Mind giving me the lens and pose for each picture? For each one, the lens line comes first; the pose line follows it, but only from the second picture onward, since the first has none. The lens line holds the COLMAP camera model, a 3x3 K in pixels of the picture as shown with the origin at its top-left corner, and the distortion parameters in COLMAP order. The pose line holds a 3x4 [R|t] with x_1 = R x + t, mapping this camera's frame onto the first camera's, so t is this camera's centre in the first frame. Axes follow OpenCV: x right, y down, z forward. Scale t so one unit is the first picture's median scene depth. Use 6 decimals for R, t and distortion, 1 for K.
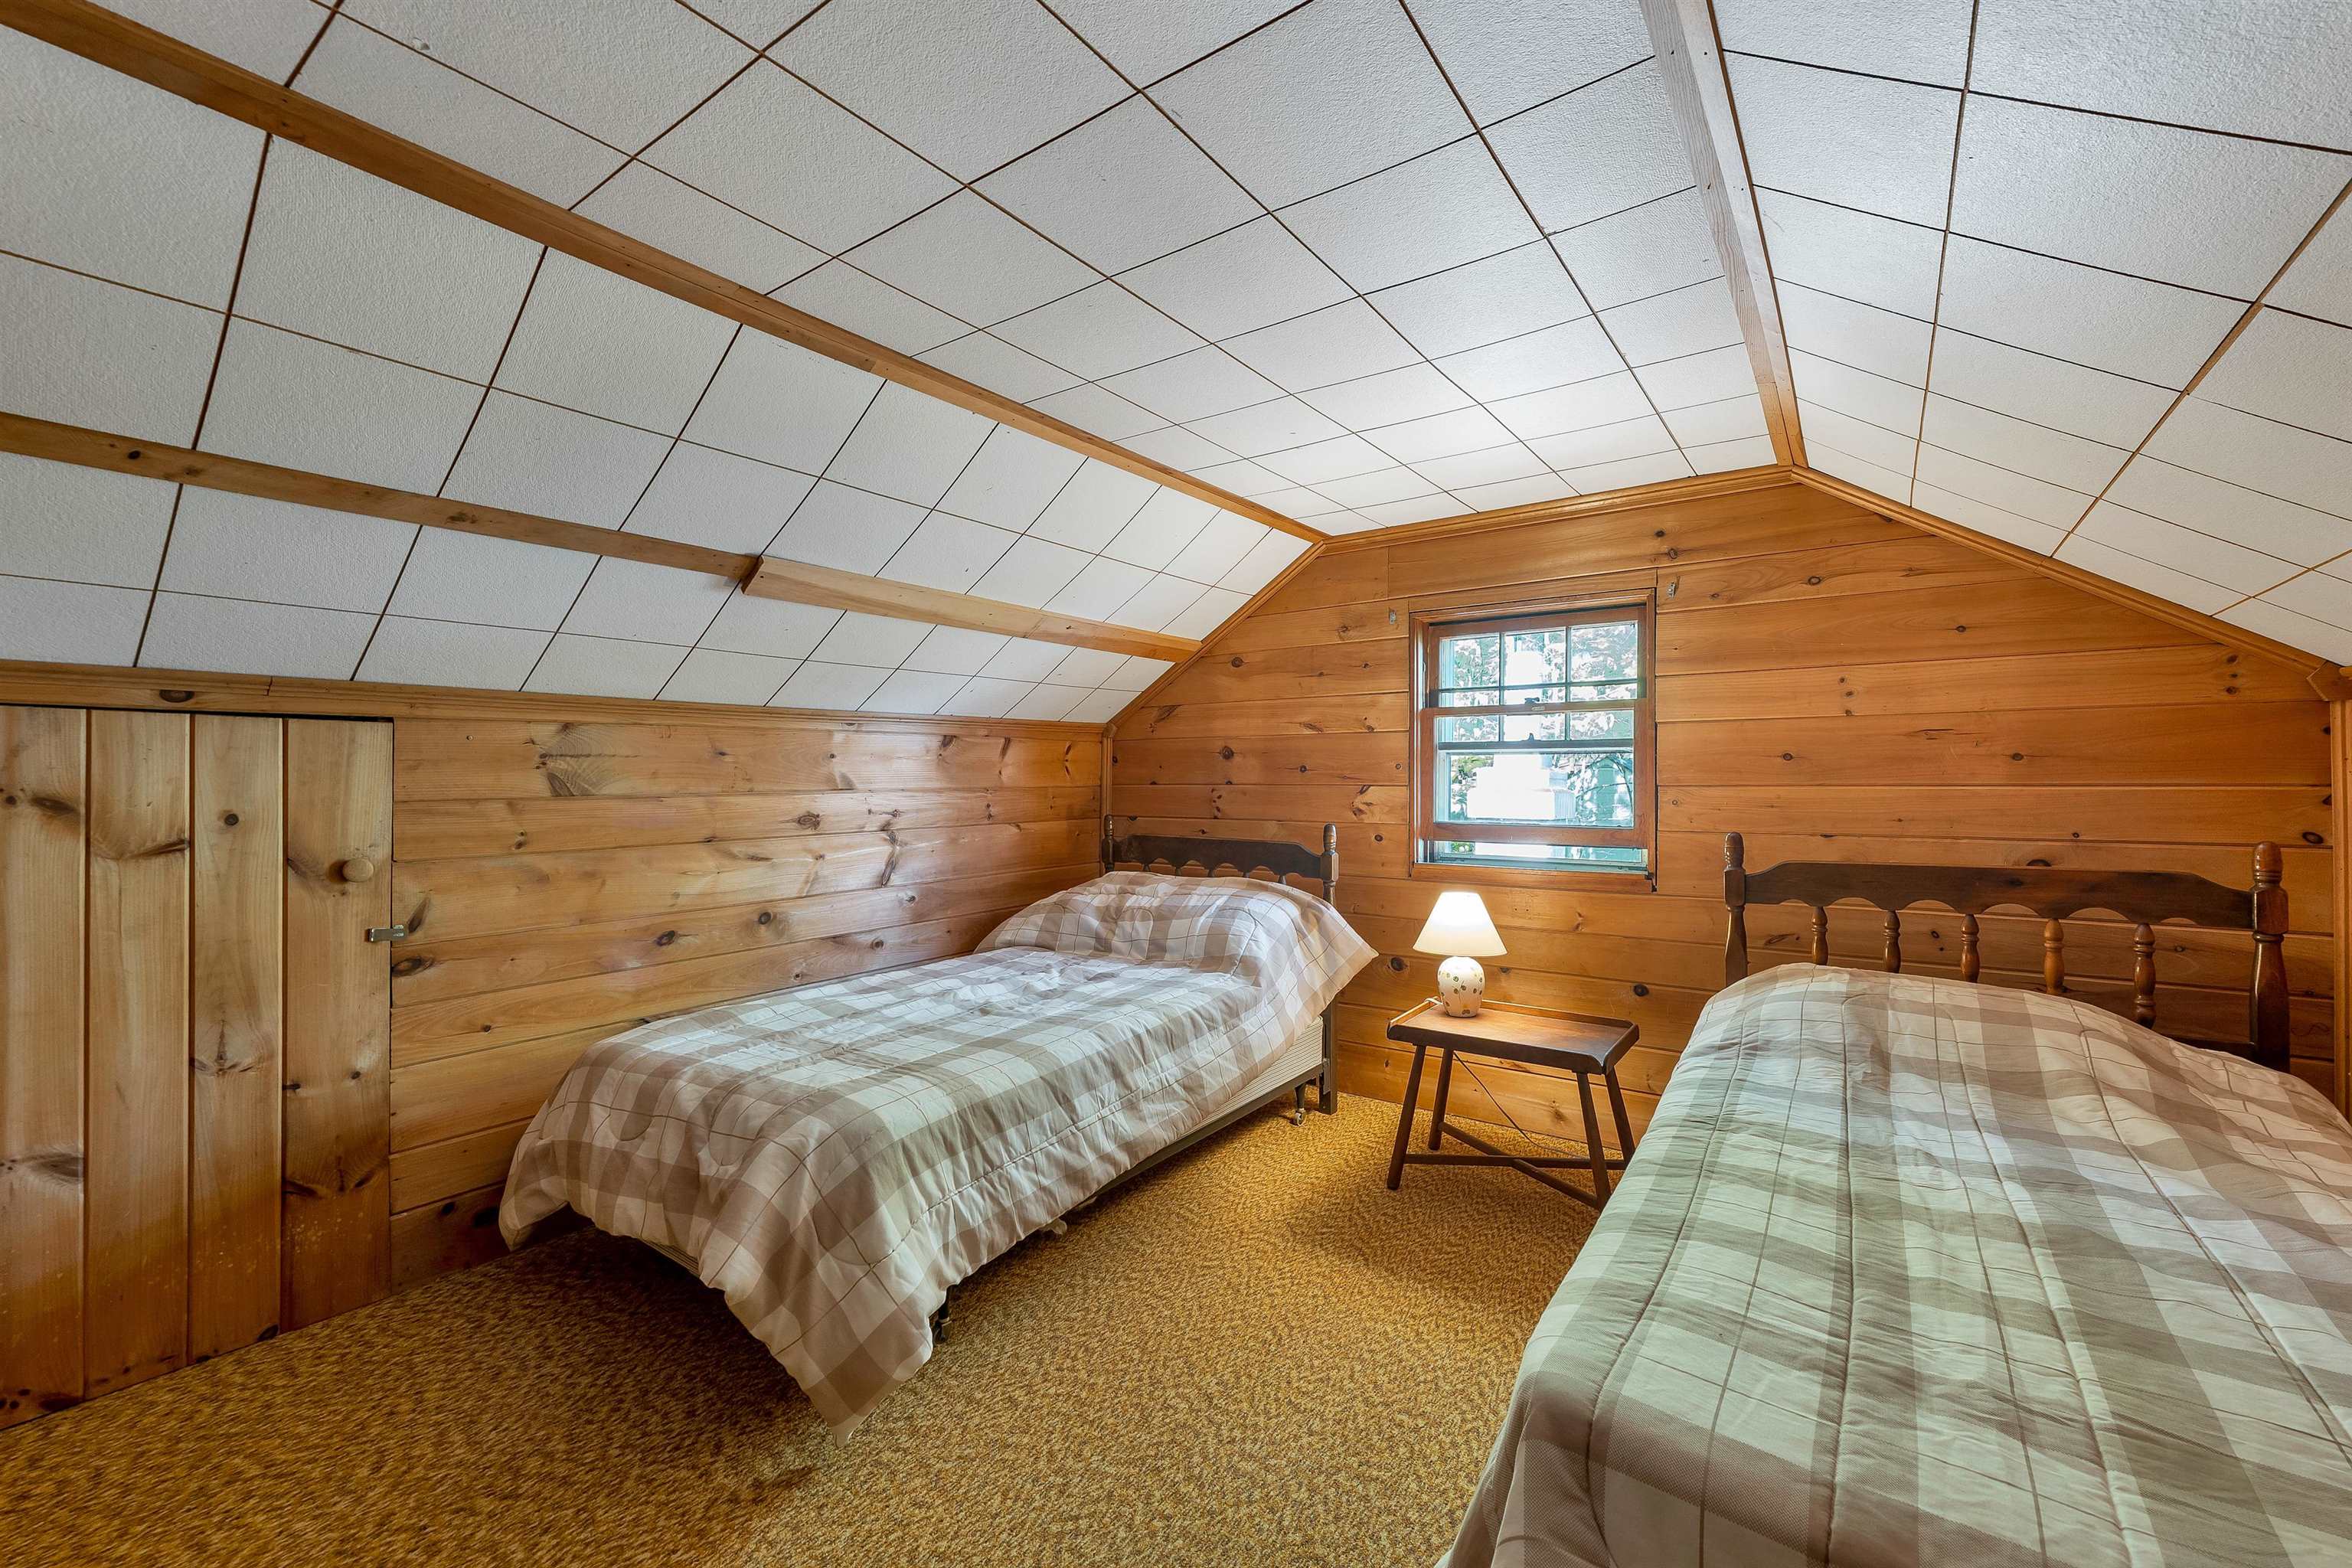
lens RADIAL K [[992.6, 0, 1171.0], [0, 992.6, 792.0], [0, 0, 1]] dist [0.002249, -0.000584]
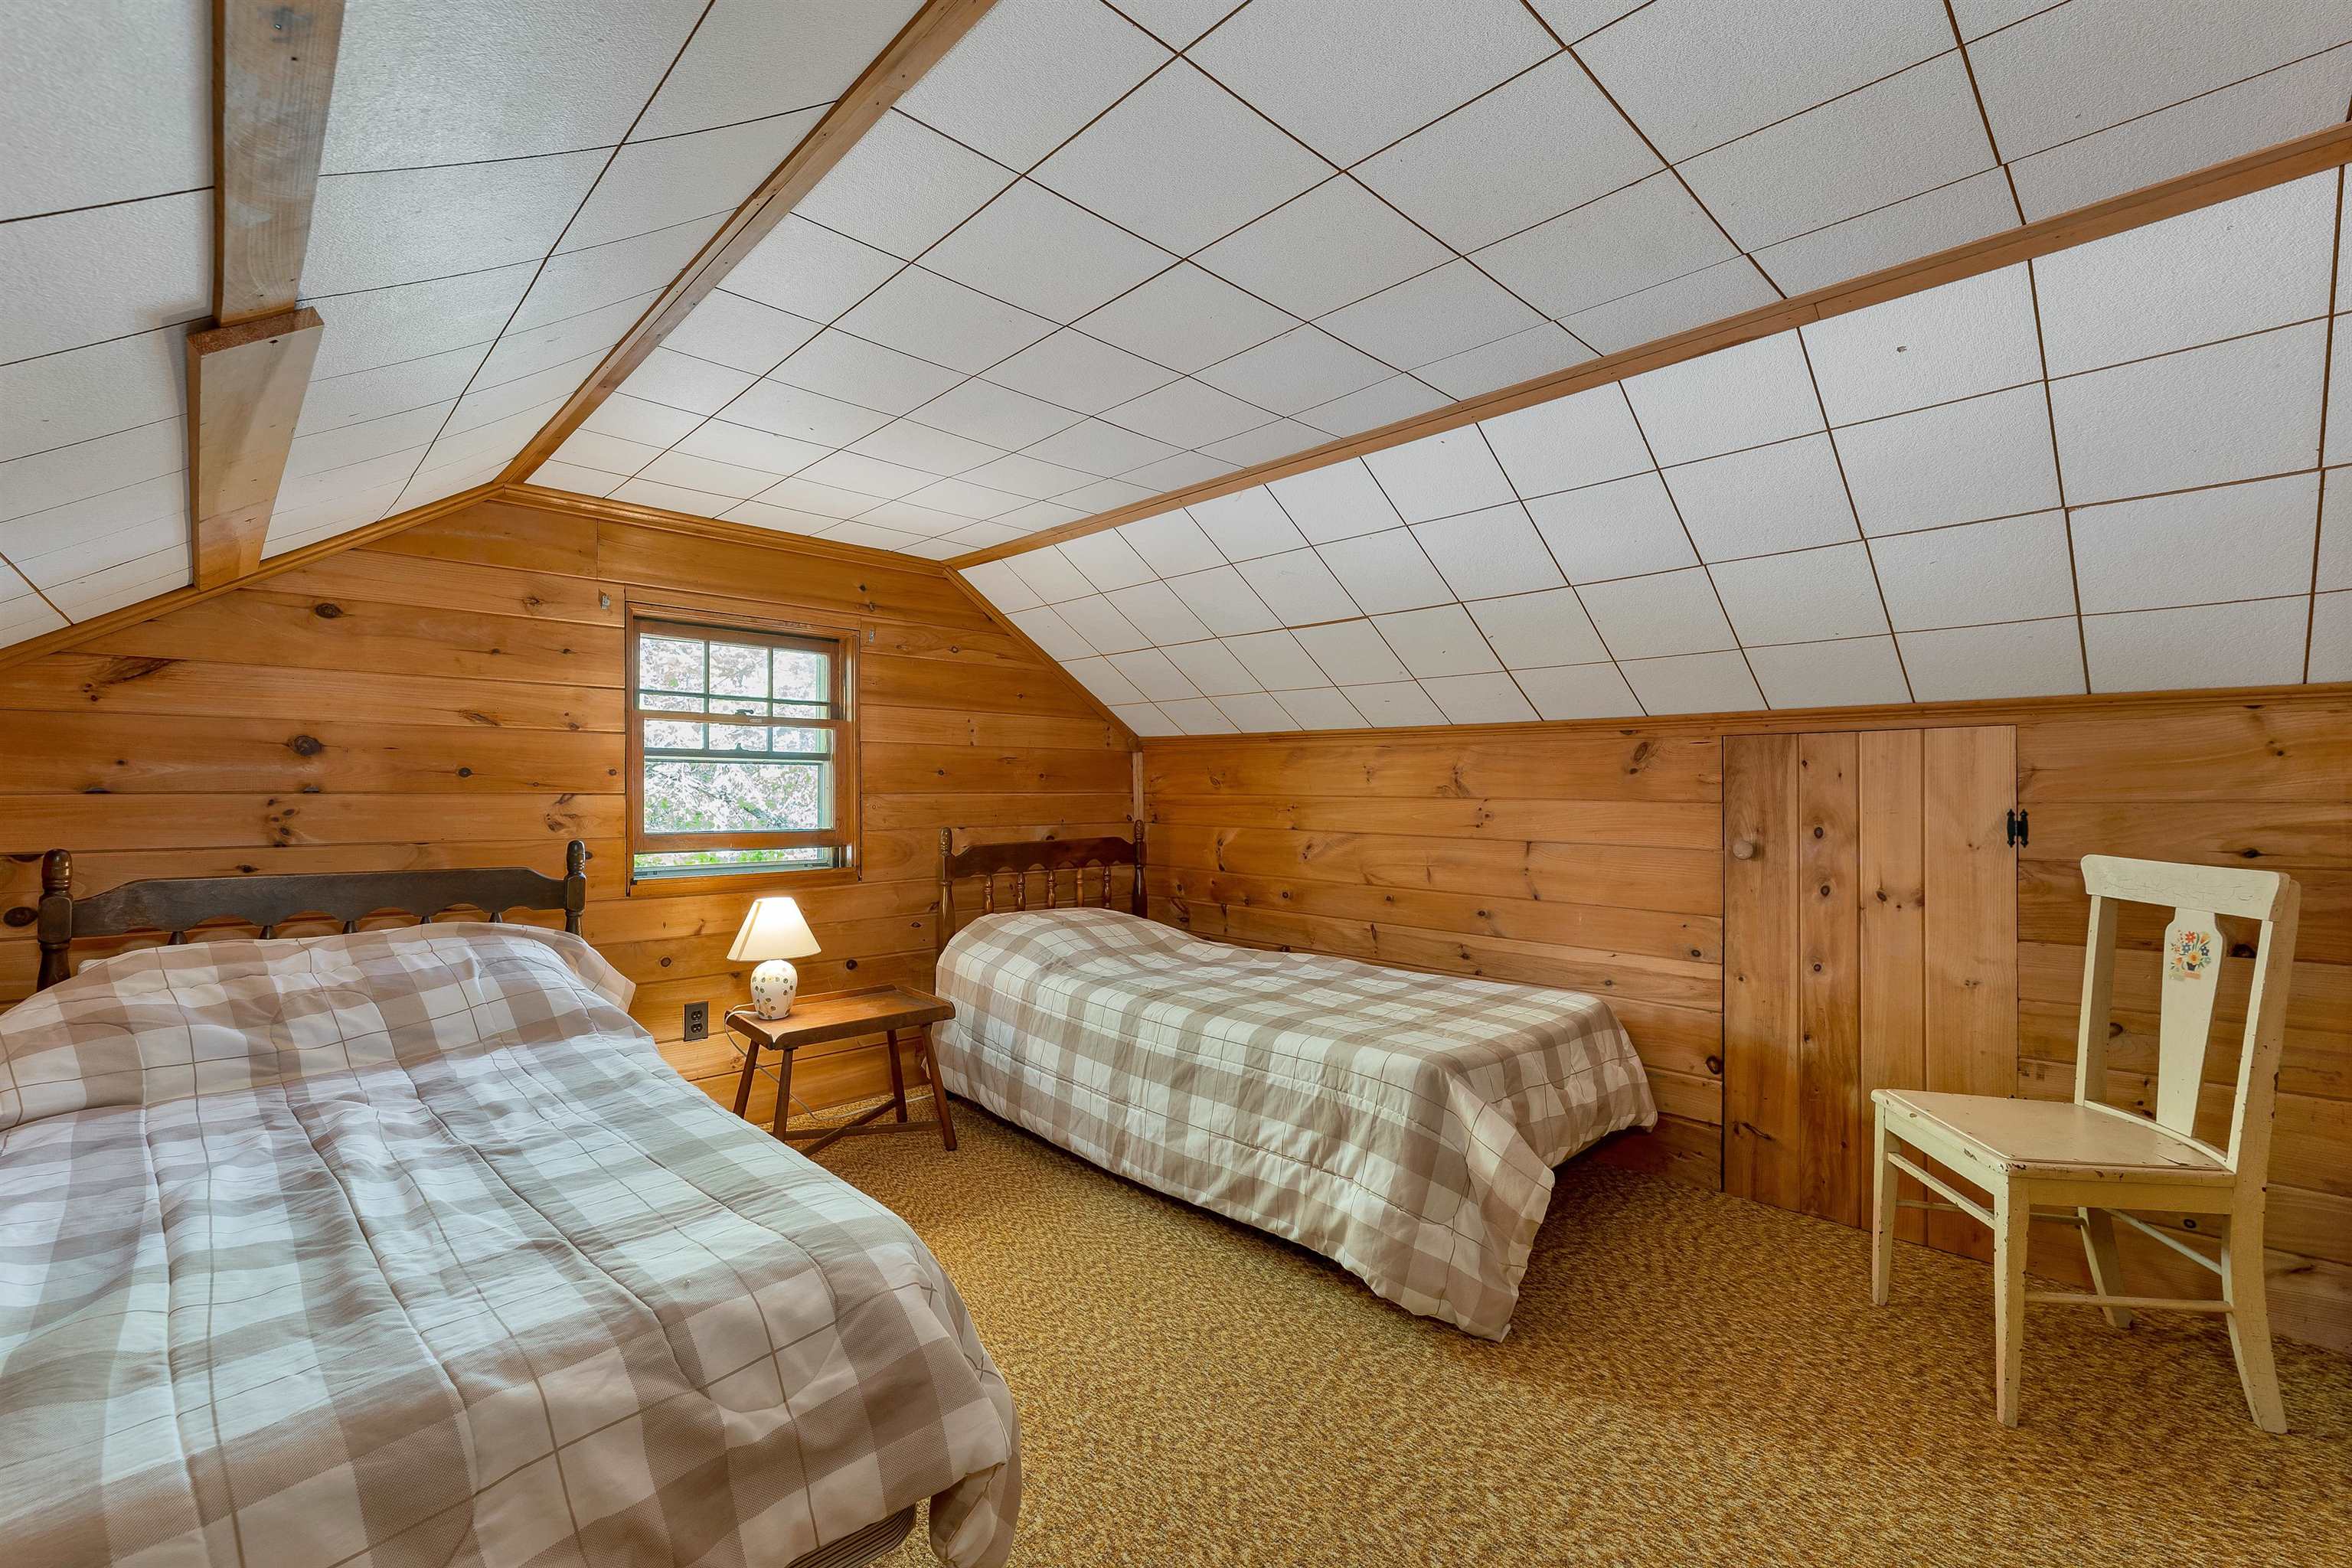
lens RADIAL K [[1010.8, 0, 1185.4], [0, 1010.8, 783.8], [0, 0, 1]] dist [0.004273, 0.000693]
pose [[0.151034, 0.007789, 0.988498, -0.603546], [0.007470, 0.999931, -0.009020, -0.003693], [-0.988500, 0.008746, 0.150965, 0.372433]]
